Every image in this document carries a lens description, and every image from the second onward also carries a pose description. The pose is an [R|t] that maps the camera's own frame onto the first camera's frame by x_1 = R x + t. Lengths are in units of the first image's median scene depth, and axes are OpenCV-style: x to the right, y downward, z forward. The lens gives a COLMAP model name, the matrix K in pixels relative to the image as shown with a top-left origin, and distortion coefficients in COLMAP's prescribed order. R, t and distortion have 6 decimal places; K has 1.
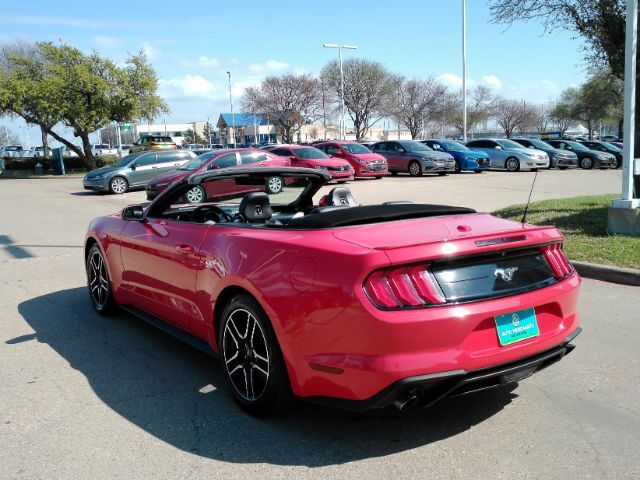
lens RADIAL K [[622.7, 0, 322.9], [0, 622.7, 243.0], [0, 0, 1]] dist [0.036124, 0.000000]
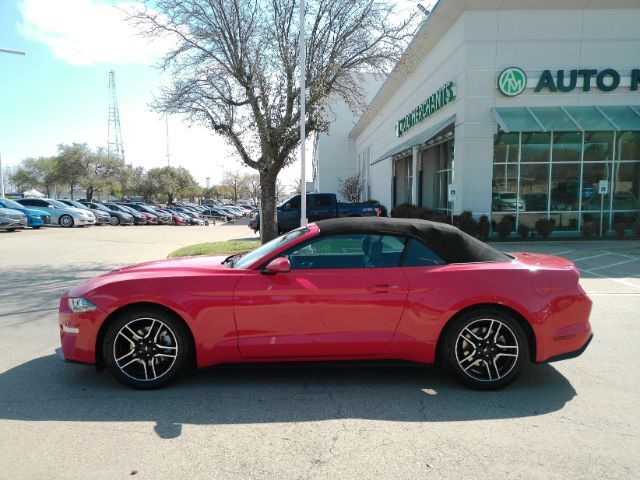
lens RADIAL K [[488.7, 0, 319.6], [0, 488.7, 238.7], [0, 0, 1]] dist [0.035978, -0.010573]
pose [[0.572644, -0.024660, 0.819433, -0.357117], [0.098653, 0.994357, -0.039018, -0.020484], [-0.813847, 0.103183, 0.571845, 0.175951]]
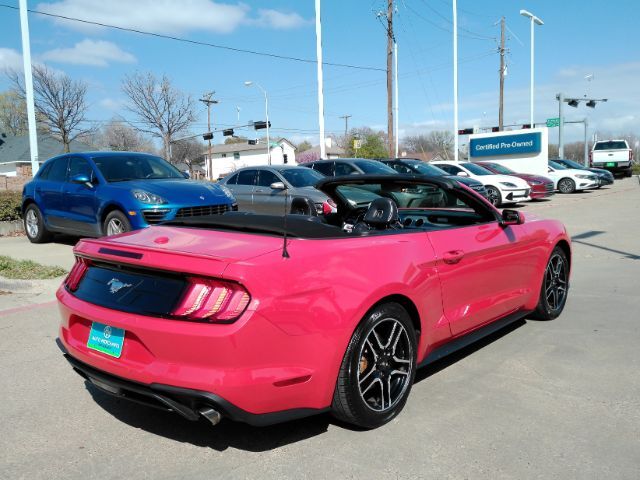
lens RADIAL K [[581.0, 0, 318.6], [0, 581.0, 243.7], [0, 0, 1]] dist [0.040438, 0.000000]
pose [[0.209005, 0.133803, -0.968718, 0.314911], [-0.117359, 0.986868, 0.110990, -0.040078], [0.970847, 0.090490, 0.221963, 0.274157]]
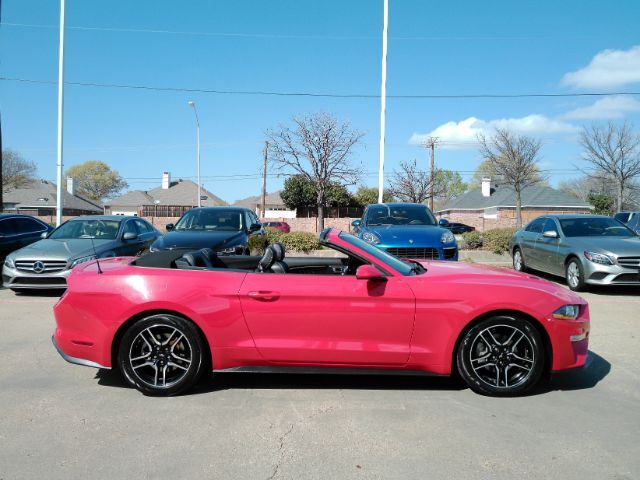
lens RADIAL K [[503.4, 0, 321.5], [0, 503.4, 236.7], [0, 0, 1]] dist [0.038651, -0.020221]
pose [[-0.613687, 0.046129, -0.788201, 0.273833], [-0.099529, 0.985809, 0.135186, -0.093170], [0.783251, 0.161411, -0.600386, 0.623704]]
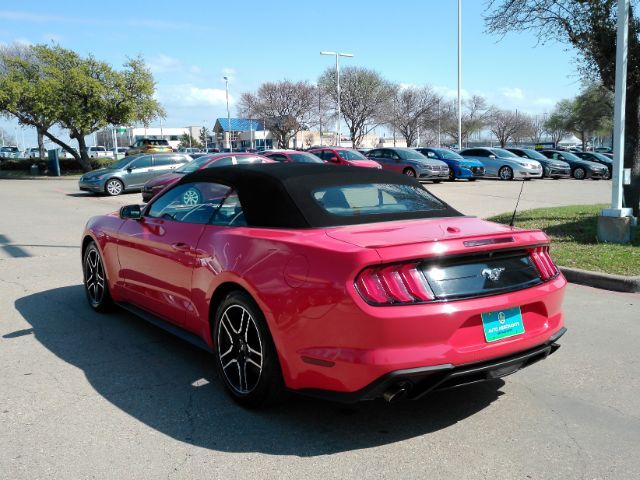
lens RADIAL K [[622.7, 0, 323.8], [0, 622.7, 239.6], [0, 0, 1]] dist [0.036124, 0.000000]
pose [[0.999821, 0.015663, 0.010582, 0.000159], [-0.015495, 0.999755, -0.015815, 0.003696], [-0.010827, 0.015649, 0.999819, -0.008122]]
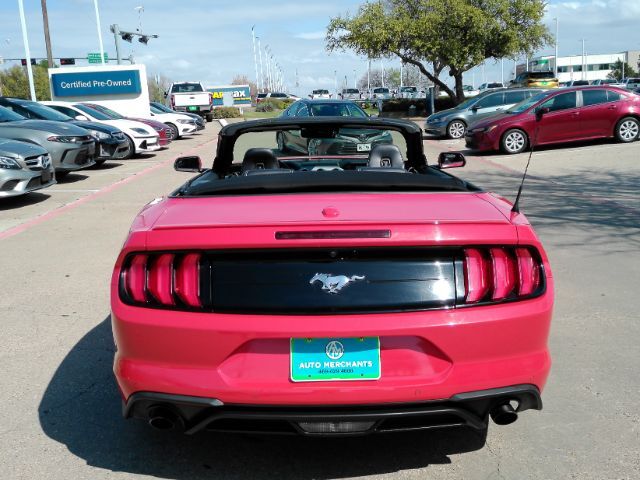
lens RADIAL K [[676.1, 0, 318.5], [0, 676.1, 244.6], [0, 0, 1]] dist [0.070581, 0.000000]
pose [[0.808465, 0.118980, -0.576393, 0.175939], [-0.073523, 0.992098, 0.101664, -0.016606], [0.583934, -0.039813, 0.810824, 0.095751]]
